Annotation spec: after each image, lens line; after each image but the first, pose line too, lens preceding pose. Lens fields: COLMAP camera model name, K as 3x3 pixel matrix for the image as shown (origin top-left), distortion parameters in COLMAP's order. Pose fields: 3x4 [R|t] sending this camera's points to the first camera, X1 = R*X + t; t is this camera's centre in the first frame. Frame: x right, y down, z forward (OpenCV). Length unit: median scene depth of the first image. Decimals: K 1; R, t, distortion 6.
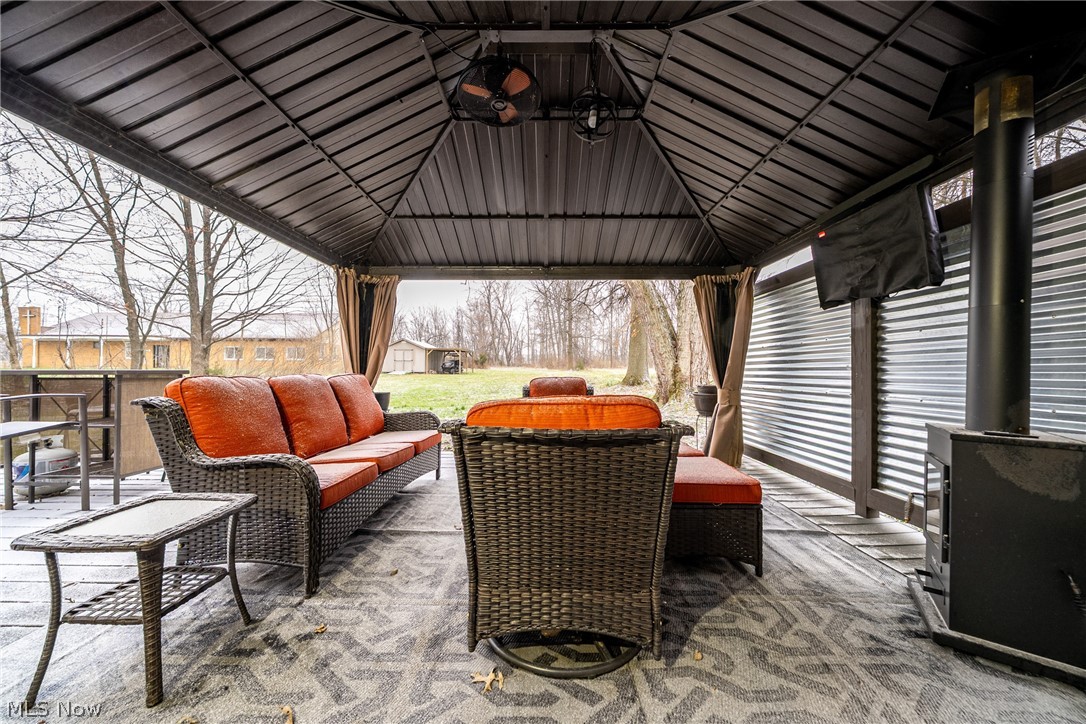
lens RADIAL K [[372.0, 0, 539.7], [0, 372.0, 370.8], [0, 0, 1]] dist [-0.006480, 0.000263]
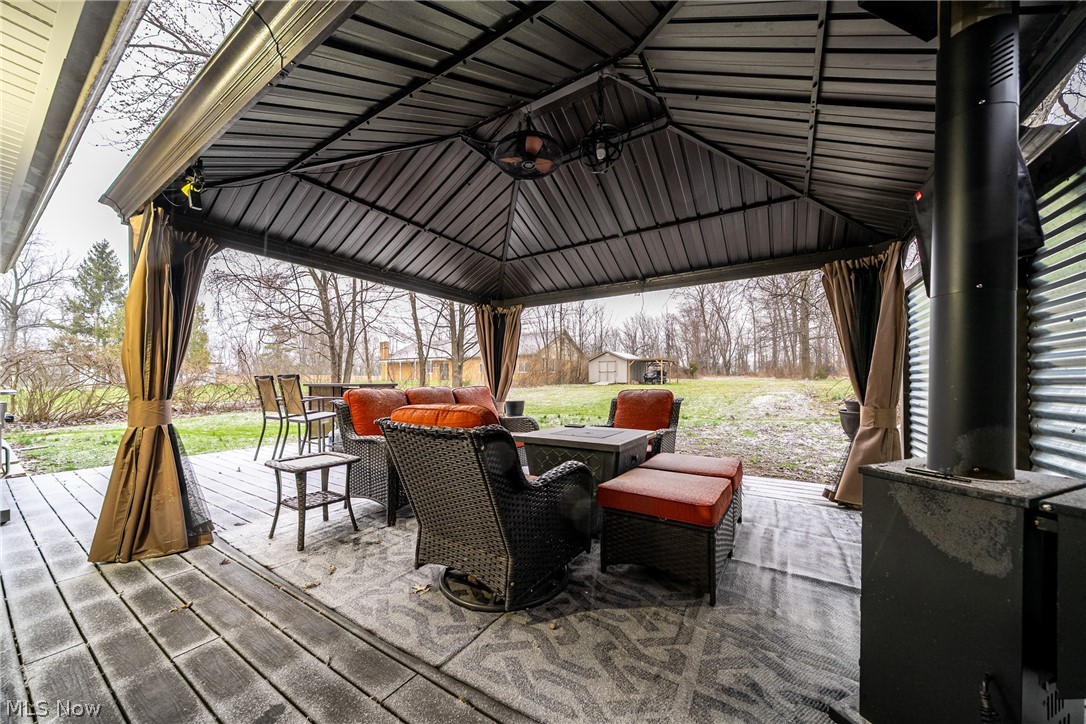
lens RADIAL K [[372.0, 0, 534.0], [0, 372.0, 381.5], [0, 0, 1]] dist [-0.006480, 0.000263]
pose [[0.848364, -0.004434, -0.529395, 0.545509], [0.004602, 0.999989, -0.001002, -0.006901], [0.529394, -0.001586, 0.848375, -0.021425]]
